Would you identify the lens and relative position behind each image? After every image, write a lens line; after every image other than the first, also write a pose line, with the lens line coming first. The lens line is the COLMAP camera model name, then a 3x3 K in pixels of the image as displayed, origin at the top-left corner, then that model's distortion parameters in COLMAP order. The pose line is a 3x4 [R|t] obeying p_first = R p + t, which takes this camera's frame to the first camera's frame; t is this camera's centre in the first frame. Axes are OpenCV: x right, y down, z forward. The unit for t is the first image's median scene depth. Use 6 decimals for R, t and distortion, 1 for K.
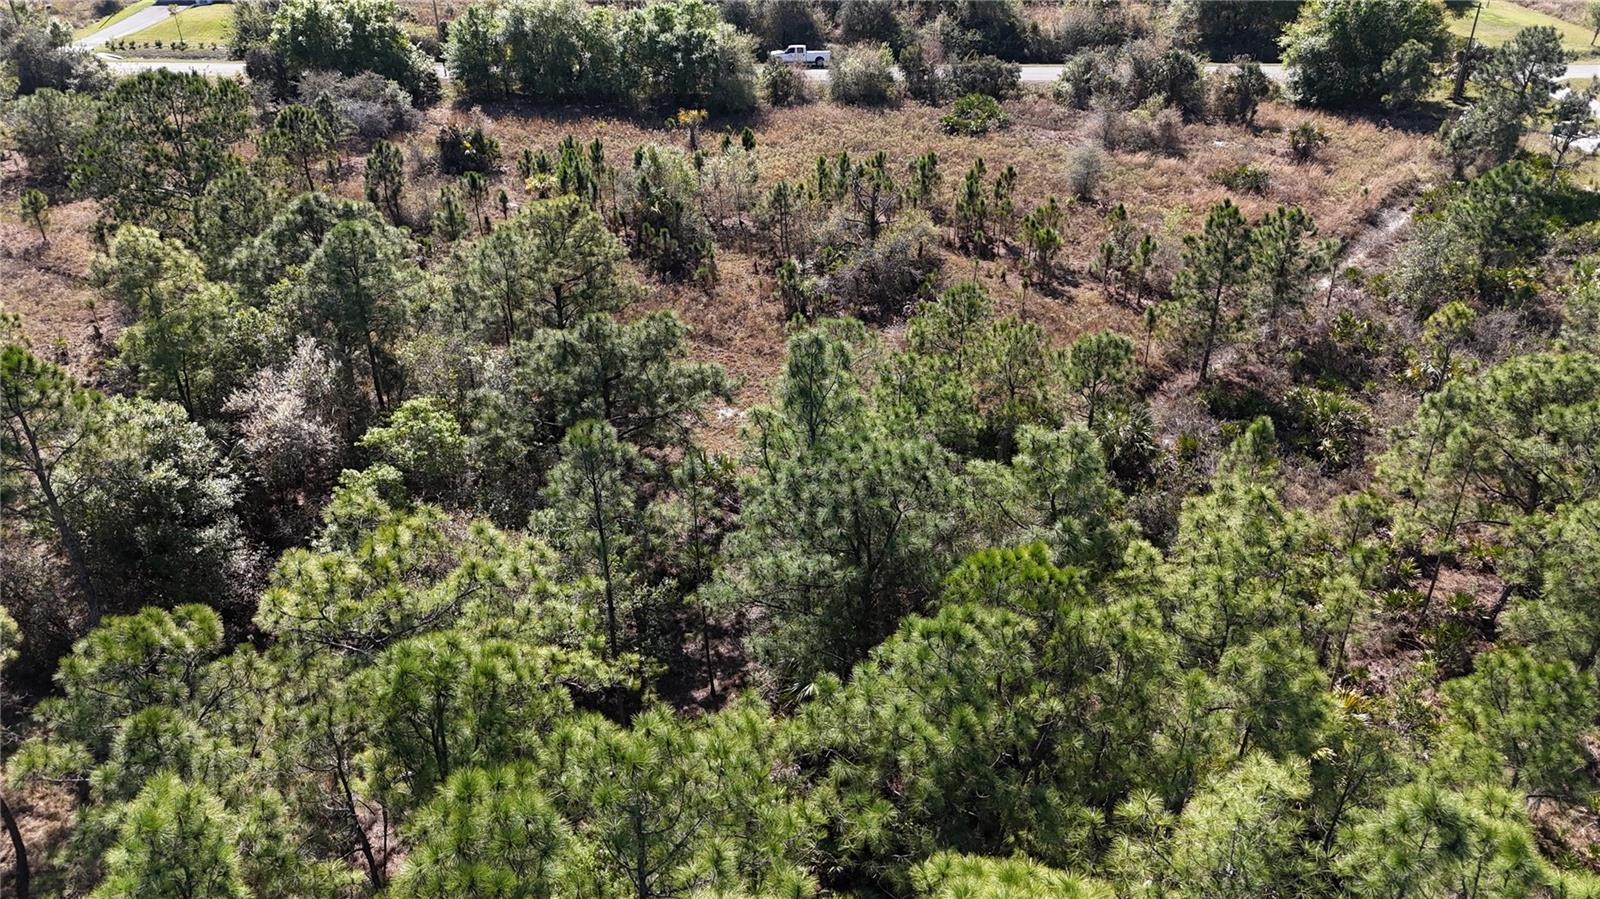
lens RADIAL K [[1192.4, 0, 802.2], [0, 1192.4, 457.1], [0, 0, 1]] dist [0.050115, -0.041106]
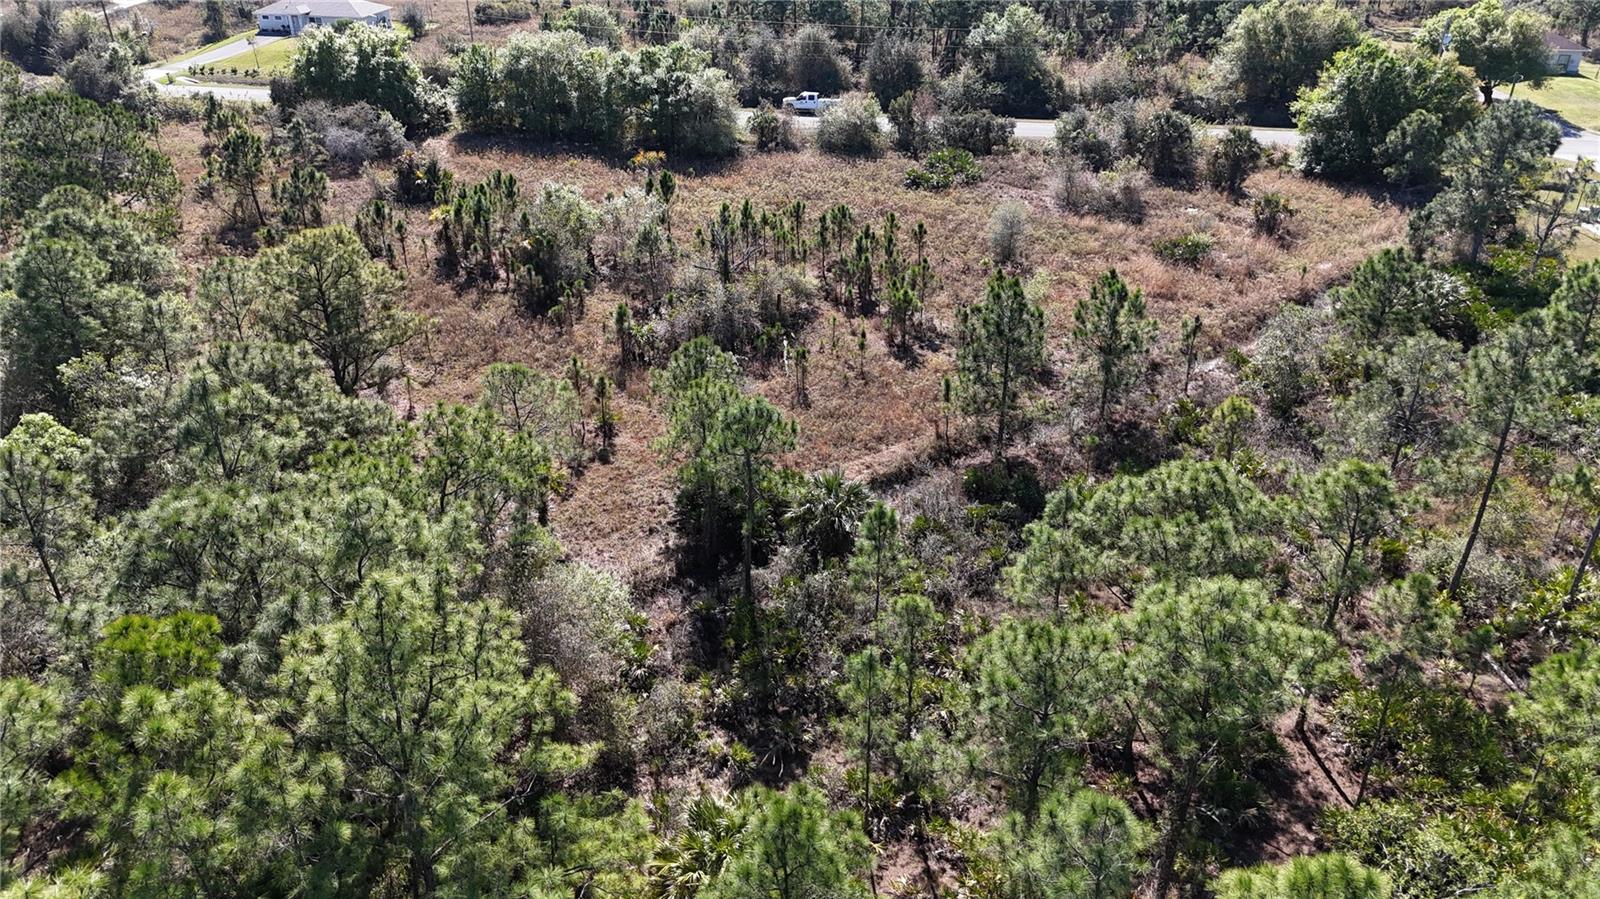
lens RADIAL K [[1192.4, 0, 802.2], [0, 1192.4, 457.1], [0, 0, 1]] dist [0.050115, -0.041106]
pose [[0.985186, 0.081083, -0.151112, 0.192089], [-0.086149, 0.995909, -0.027279, -0.015586], [0.148281, 0.039893, 0.988140, 0.030233]]
